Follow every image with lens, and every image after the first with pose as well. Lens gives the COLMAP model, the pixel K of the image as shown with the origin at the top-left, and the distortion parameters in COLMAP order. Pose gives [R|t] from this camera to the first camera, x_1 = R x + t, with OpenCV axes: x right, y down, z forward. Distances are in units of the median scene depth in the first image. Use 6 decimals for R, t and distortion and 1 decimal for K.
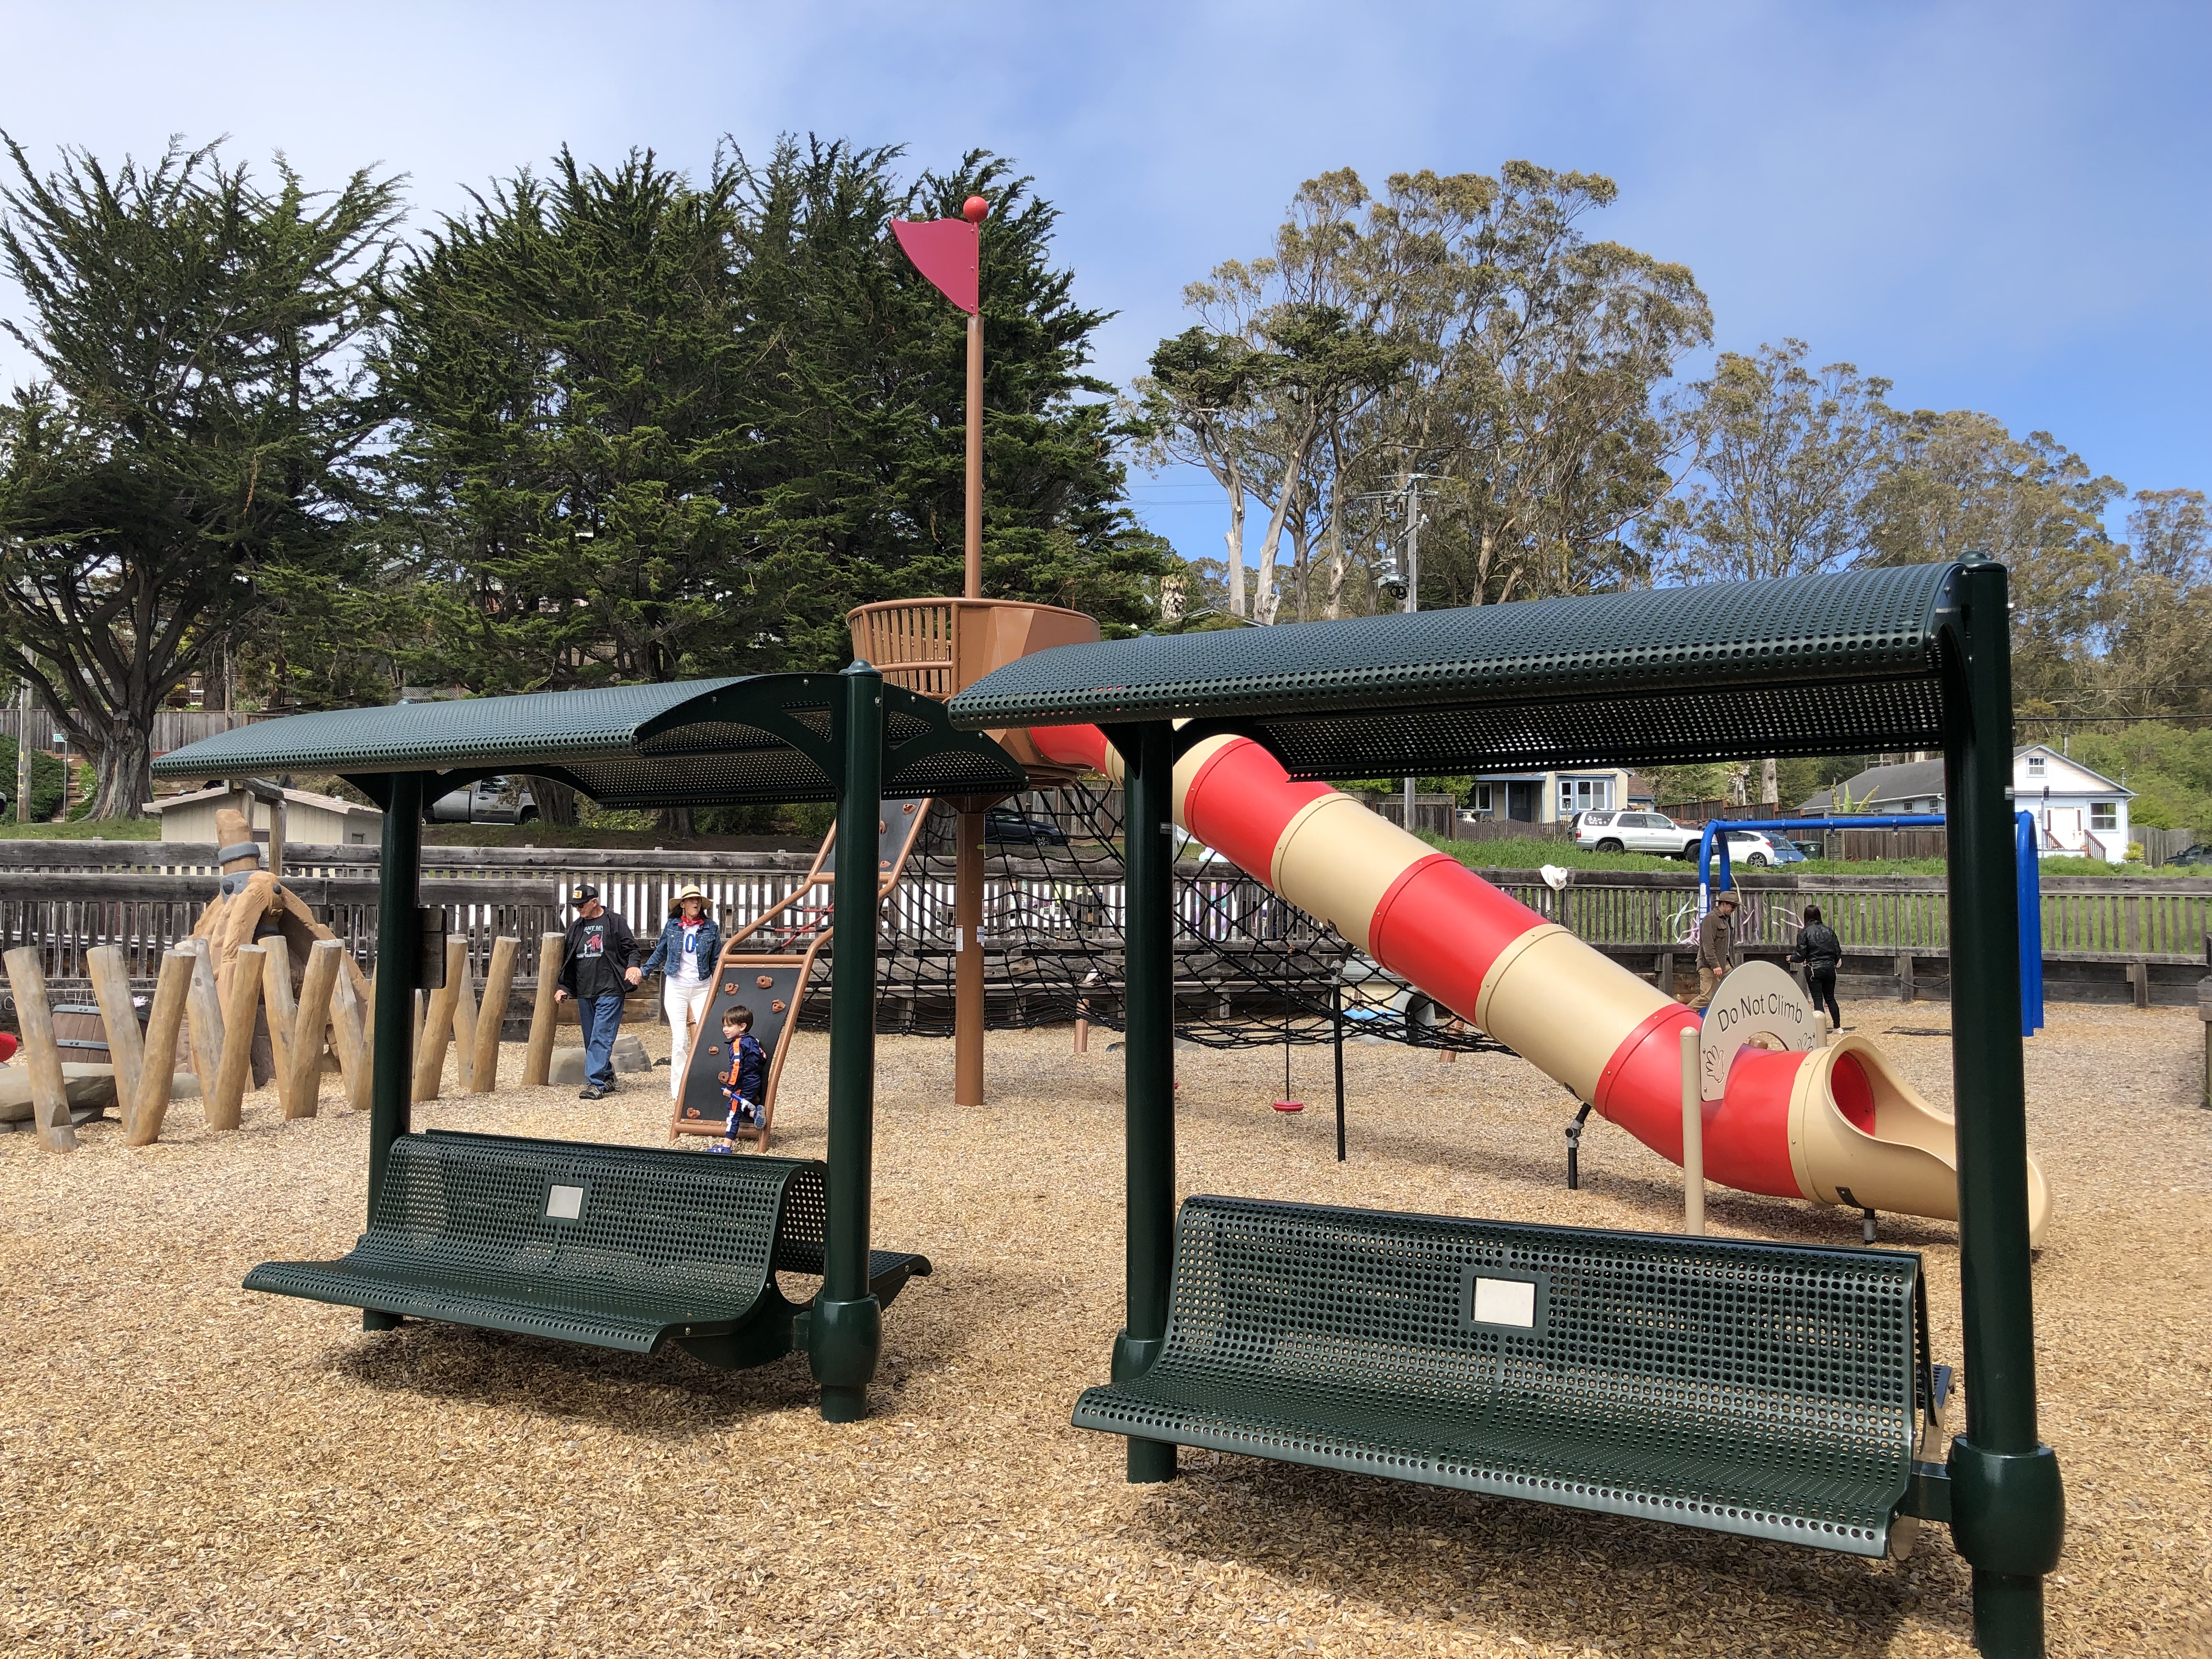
lens RADIAL K [[1823.2, 0, 1106.0], [0, 1823.2, 829.5], [0, 0, 1]] dist [0.071870, -0.102401]
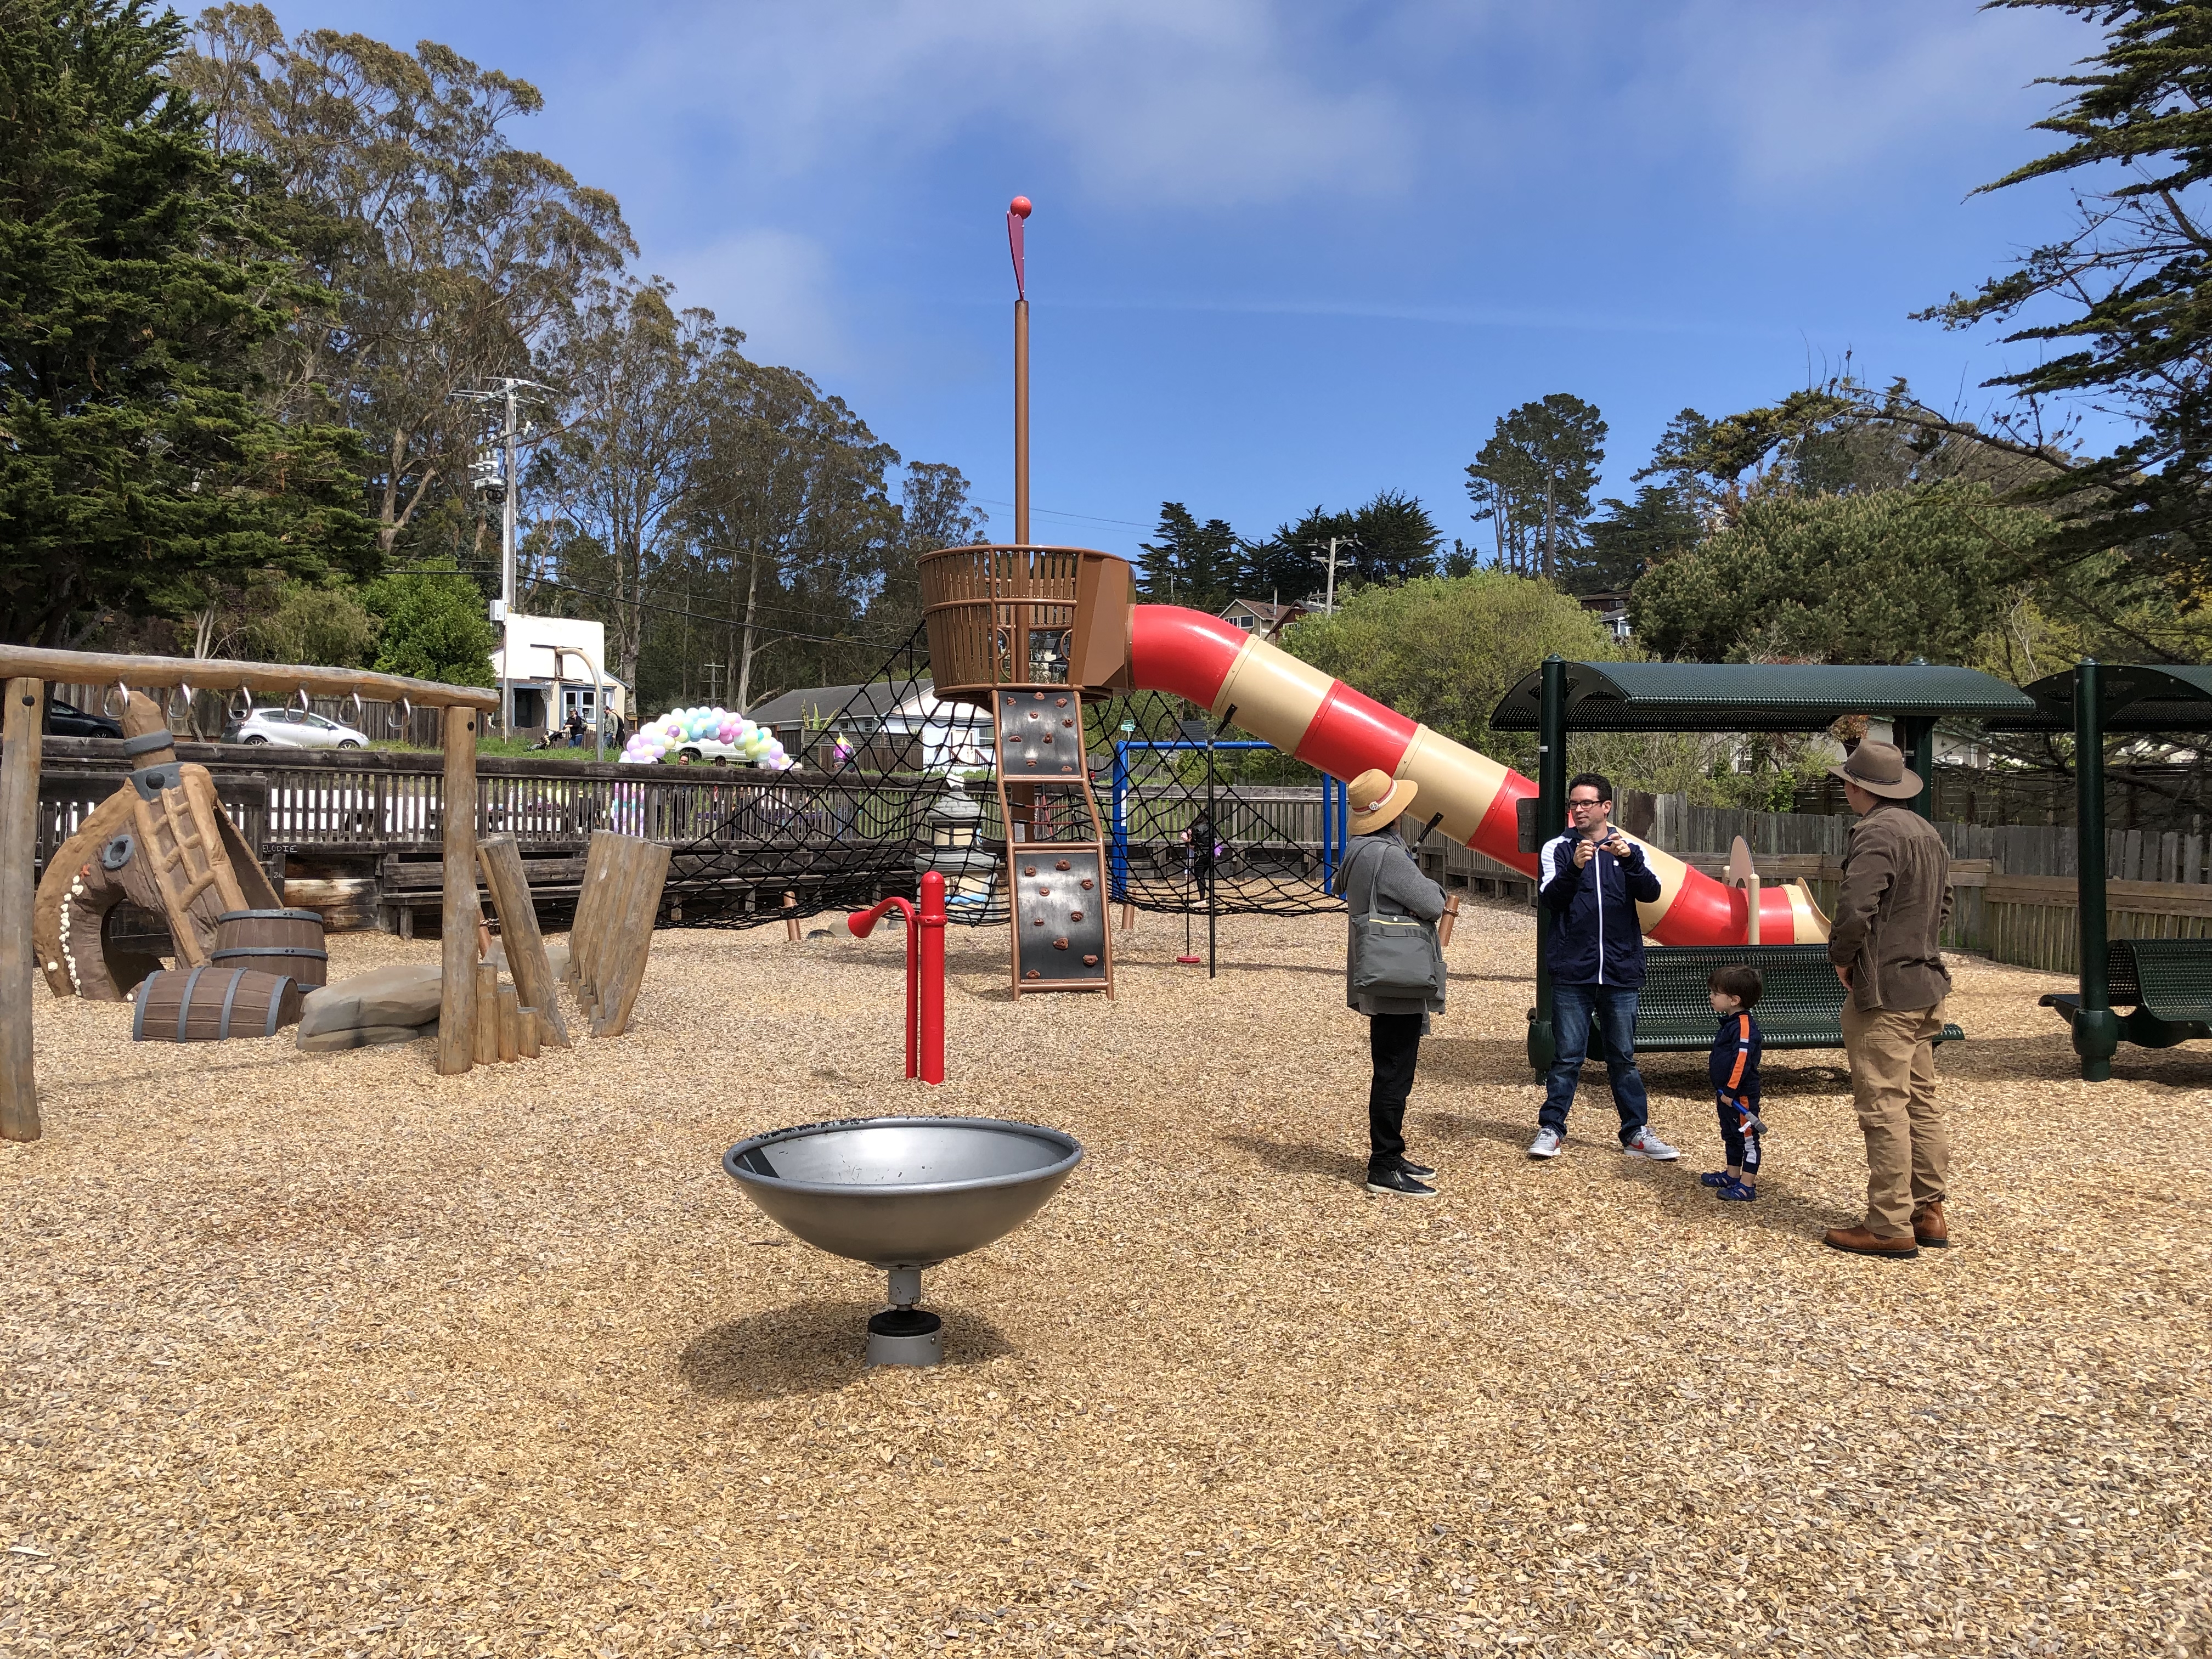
lens RADIAL K [[1825.3, 0, 1055.1], [0, 1825.3, 839.5], [0, 0, 1]] dist [0.076338, -0.106547]
pose [[0.799887, -0.006349, 0.600118, -0.103308], [-0.026806, 0.998568, 0.046294, 0.001198], [-0.599552, -0.053116, 0.798571, 0.004977]]
